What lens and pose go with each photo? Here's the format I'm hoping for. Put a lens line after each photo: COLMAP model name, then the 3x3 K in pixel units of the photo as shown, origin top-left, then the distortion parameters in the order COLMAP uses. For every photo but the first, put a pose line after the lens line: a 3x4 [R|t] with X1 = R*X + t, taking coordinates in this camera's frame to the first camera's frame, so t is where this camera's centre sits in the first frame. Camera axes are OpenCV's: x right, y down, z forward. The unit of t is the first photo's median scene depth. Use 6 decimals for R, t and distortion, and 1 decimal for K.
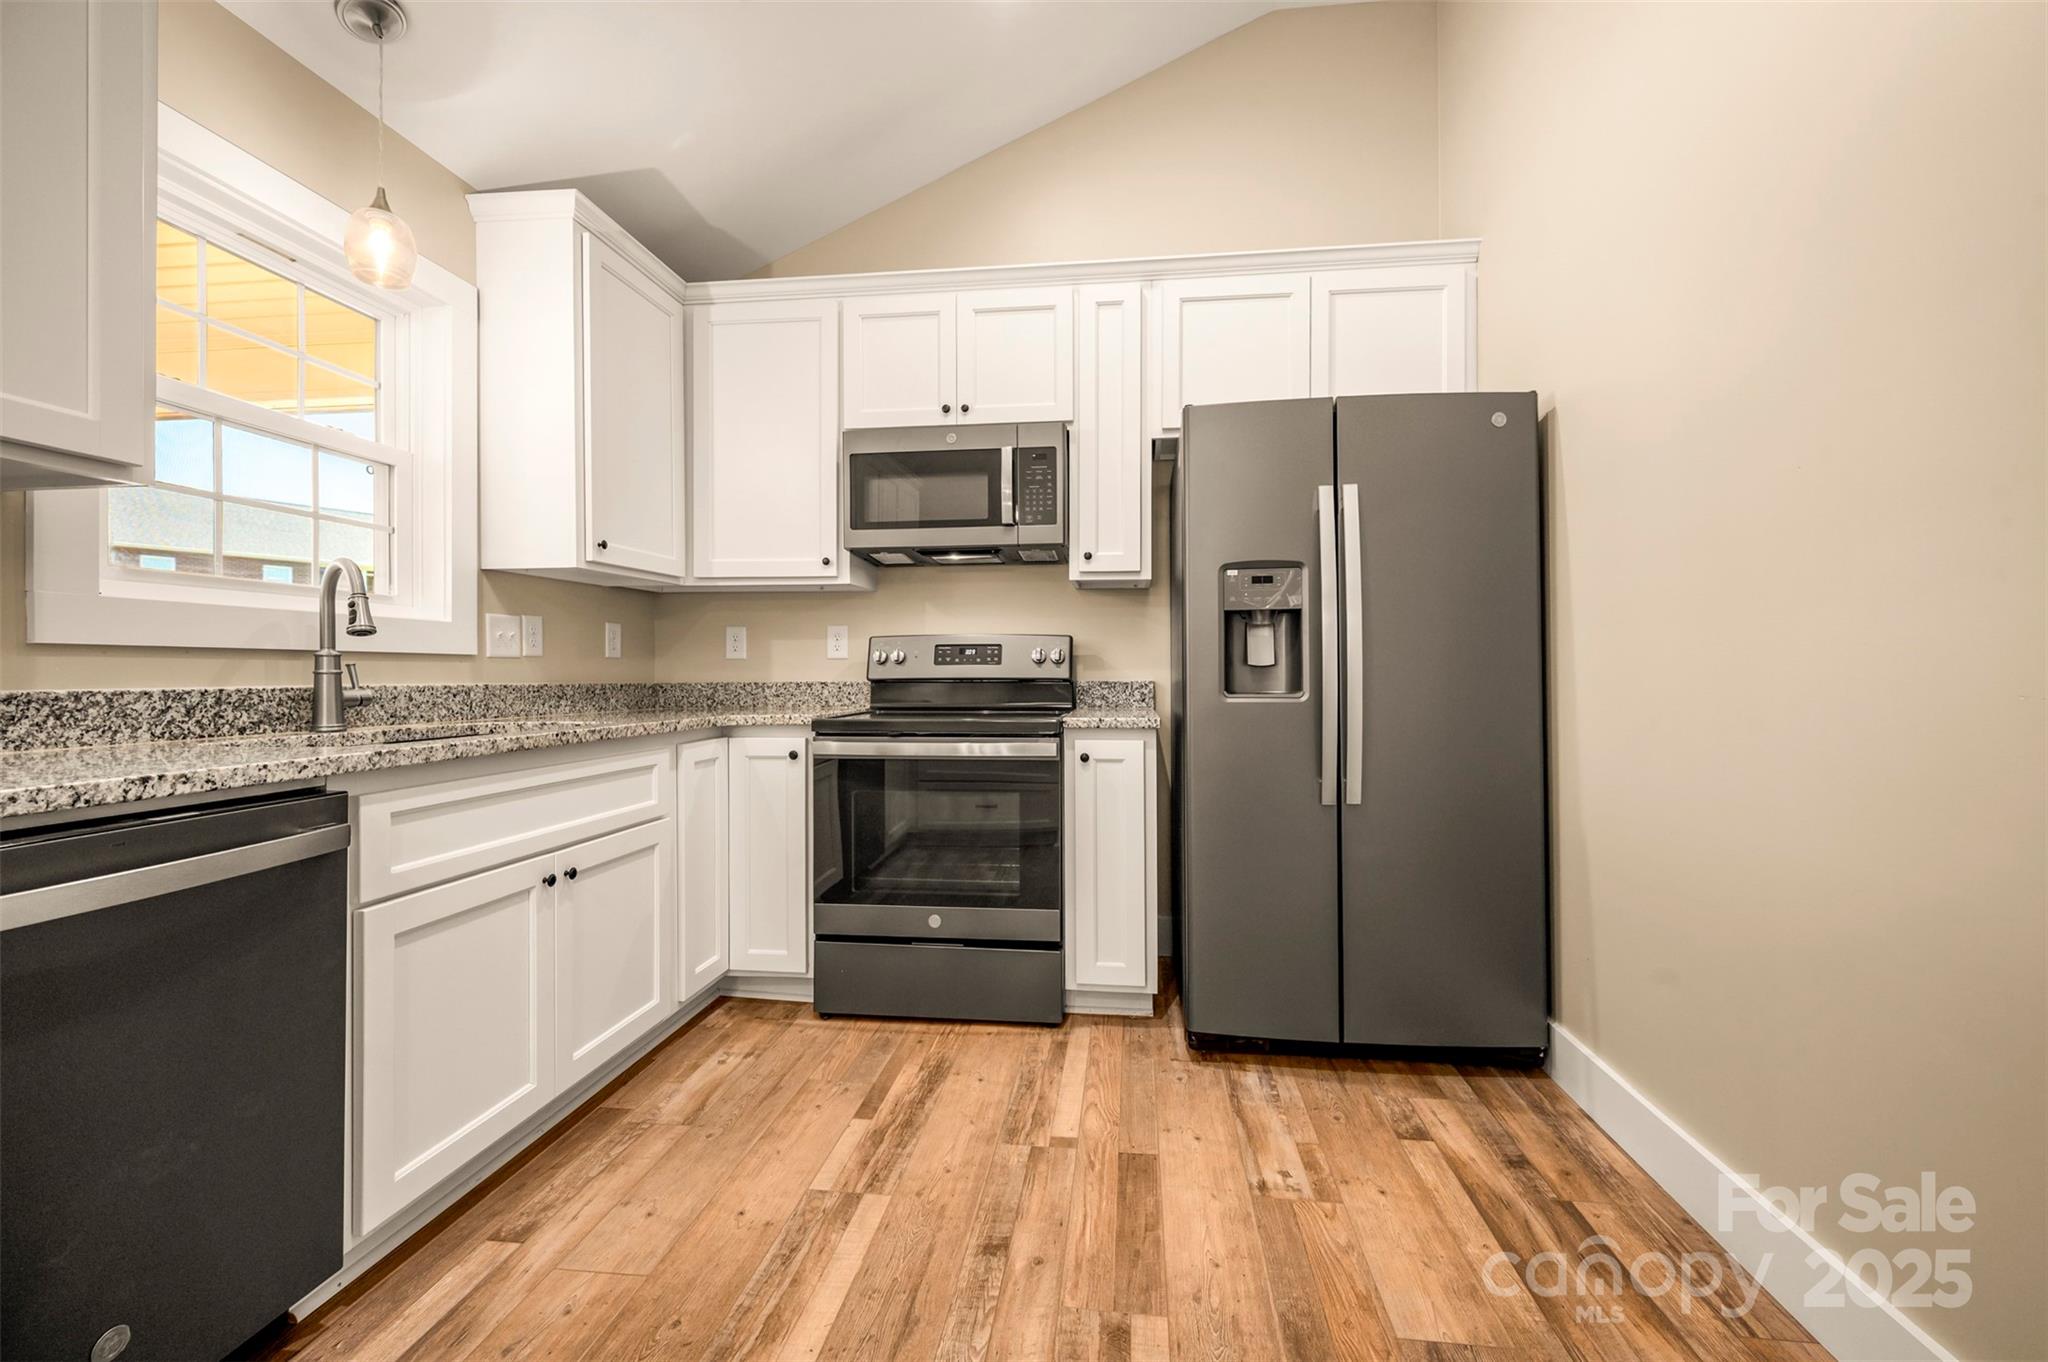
lens RADIAL K [[812.1, 0, 1030.1], [0, 812.1, 667.7], [0, 0, 1]] dist [0.003195, -0.001561]
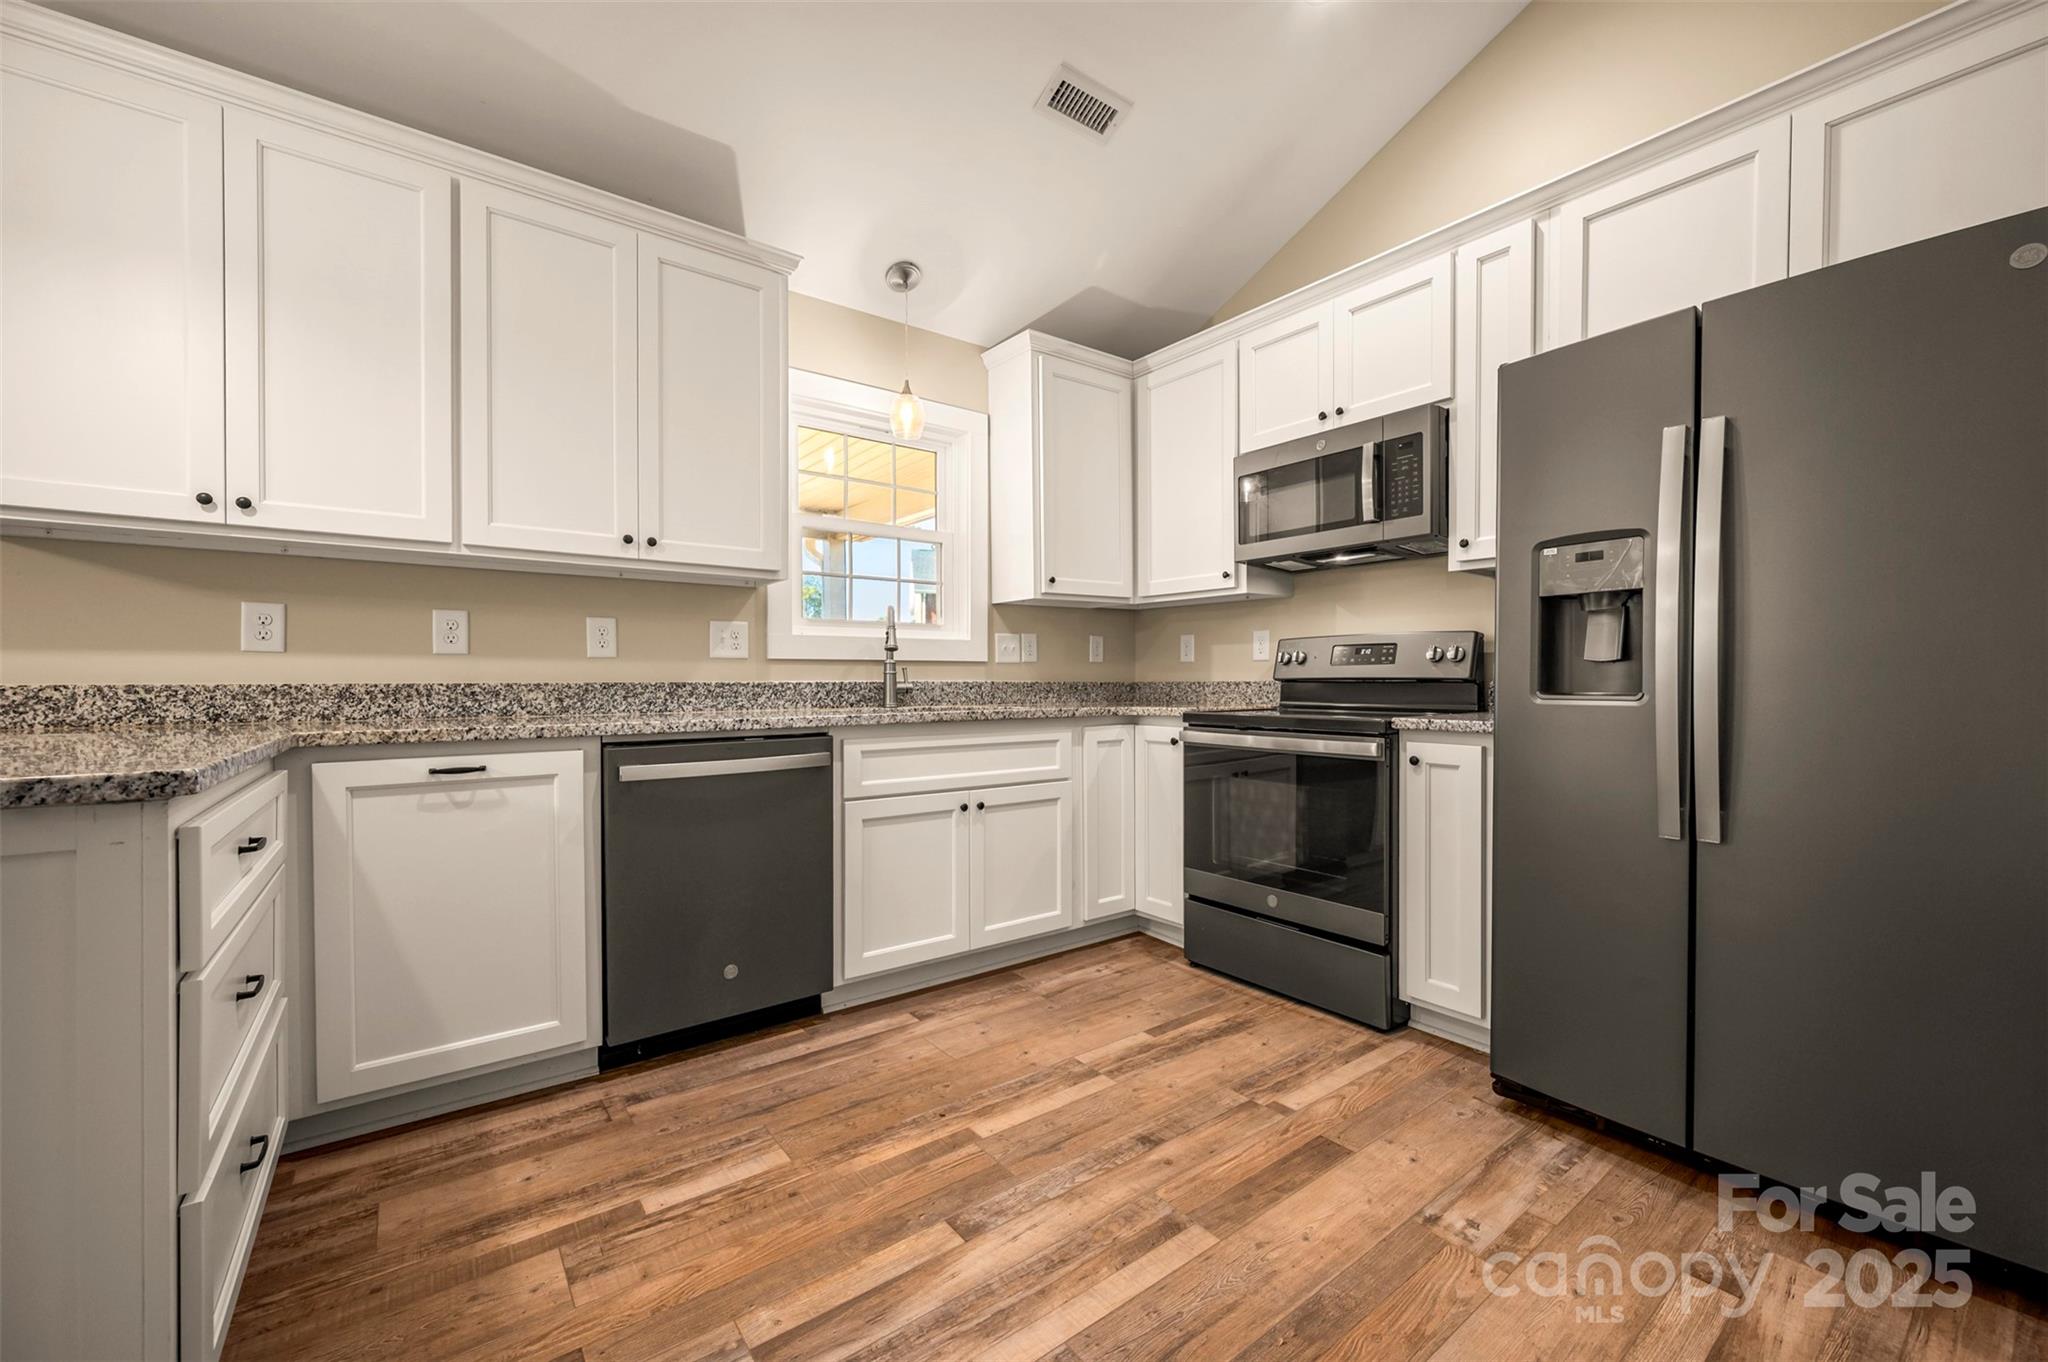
lens RADIAL K [[812.1, 0, 1041.7], [0, 812.1, 684.5], [0, 0, 1]] dist [0.003195, -0.001561]
pose [[0.699914, 0.006560, -0.714197, 0.460416], [0.004782, 0.999892, 0.013871, 0.006466], [0.714211, -0.013124, 0.699807, 0.025269]]
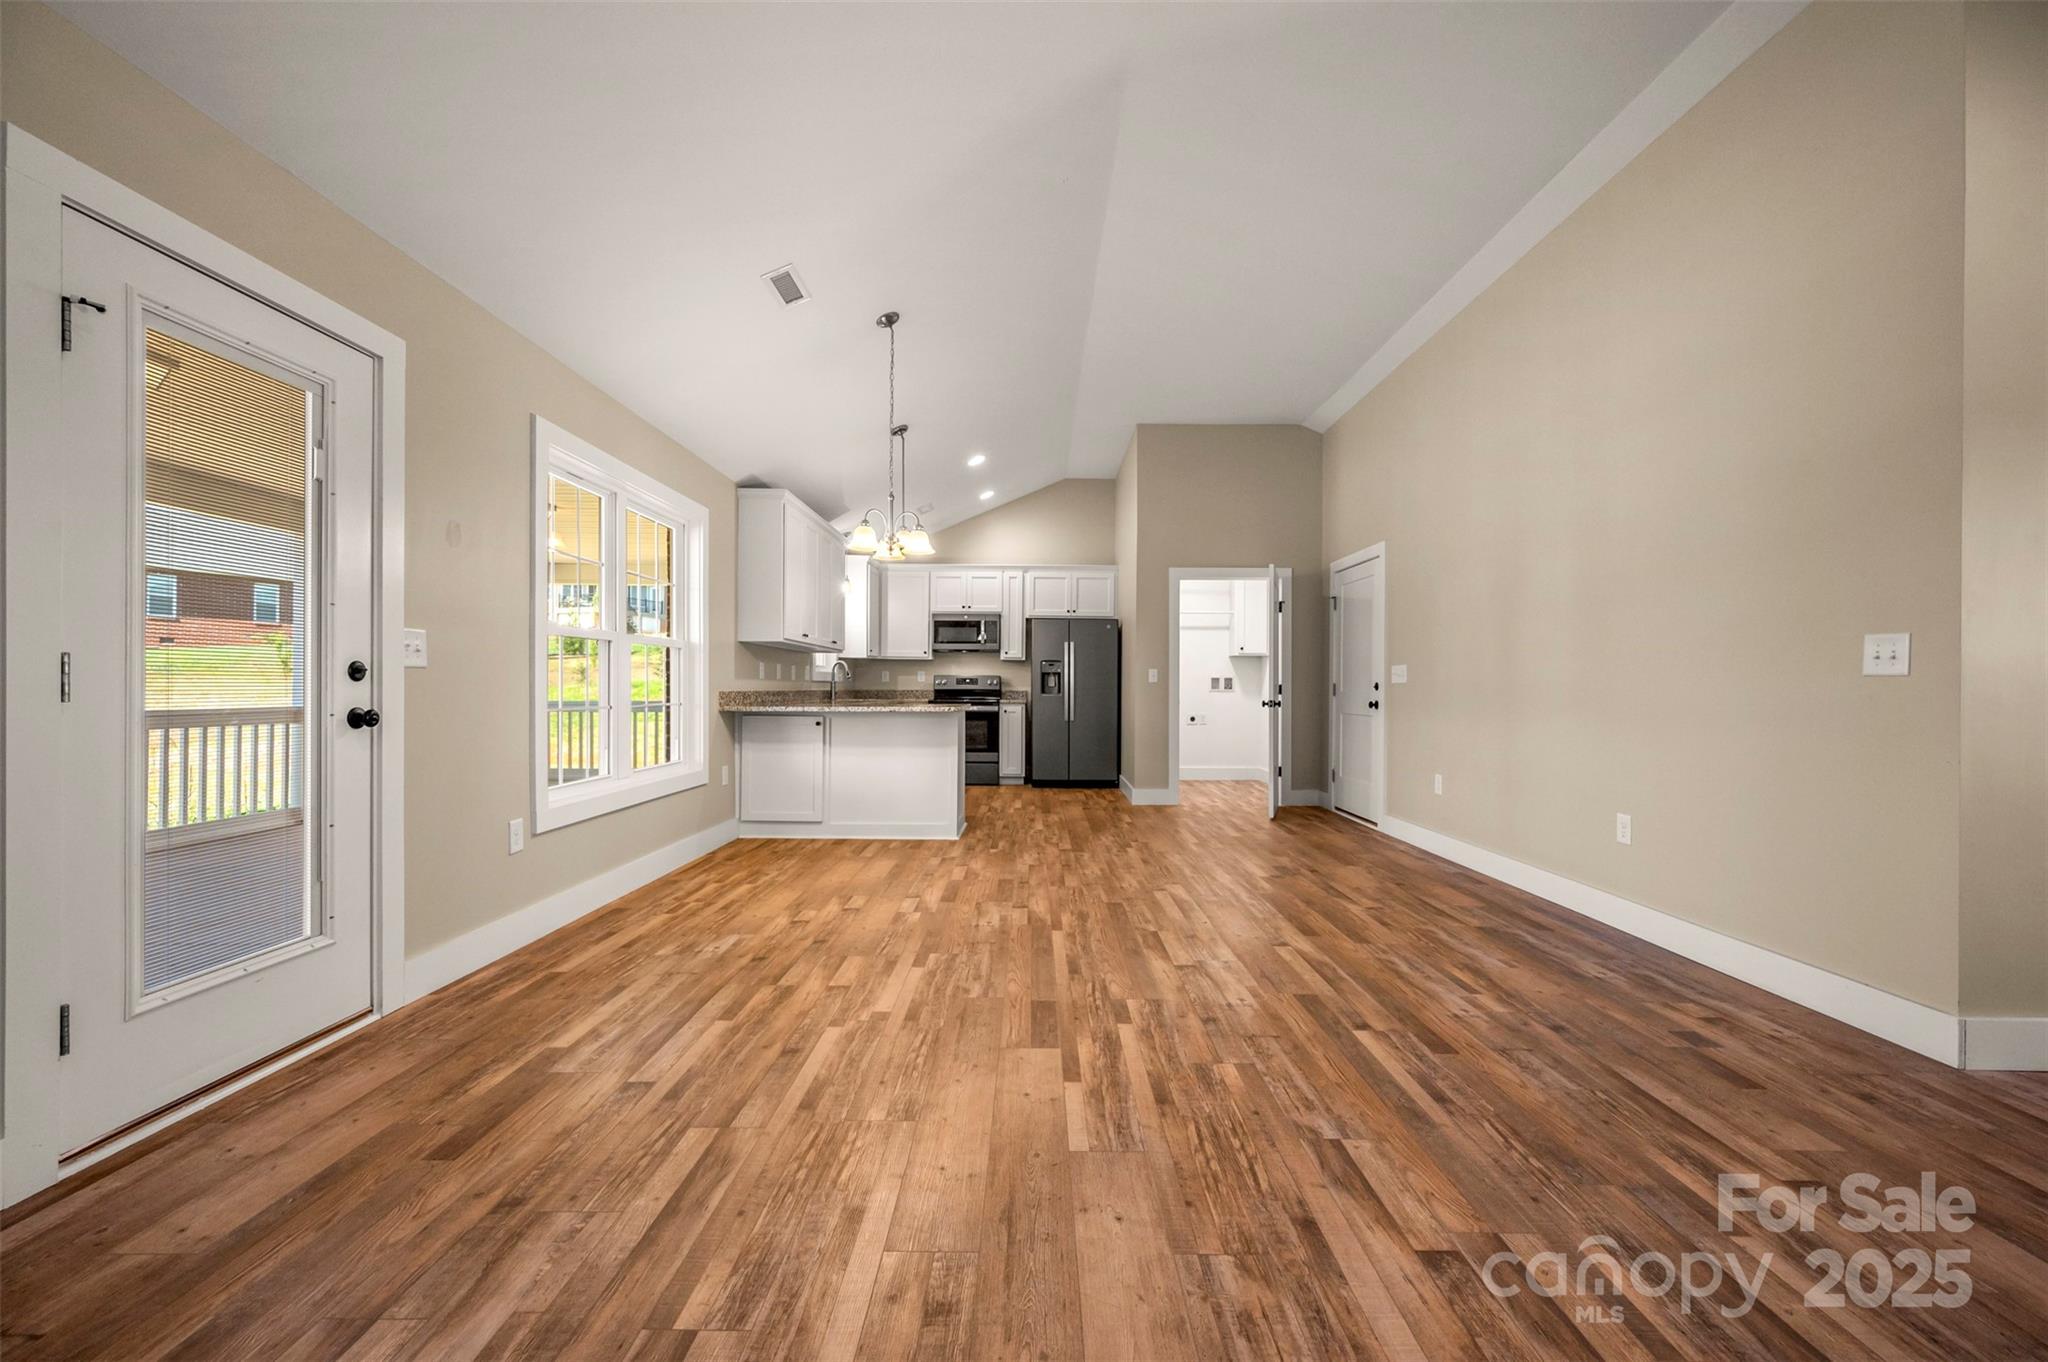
lens RADIAL K [[812.1, 0, 1018.8], [0, 812.1, 684.7], [0, 0, 1]] dist [0.003195, -0.001561]
pose [[0.994259, 0.008295, 0.106675, -0.273938], [-0.008922, 0.999946, 0.005399, -0.029362], [-0.106624, -0.006320, 0.994279, -2.750829]]
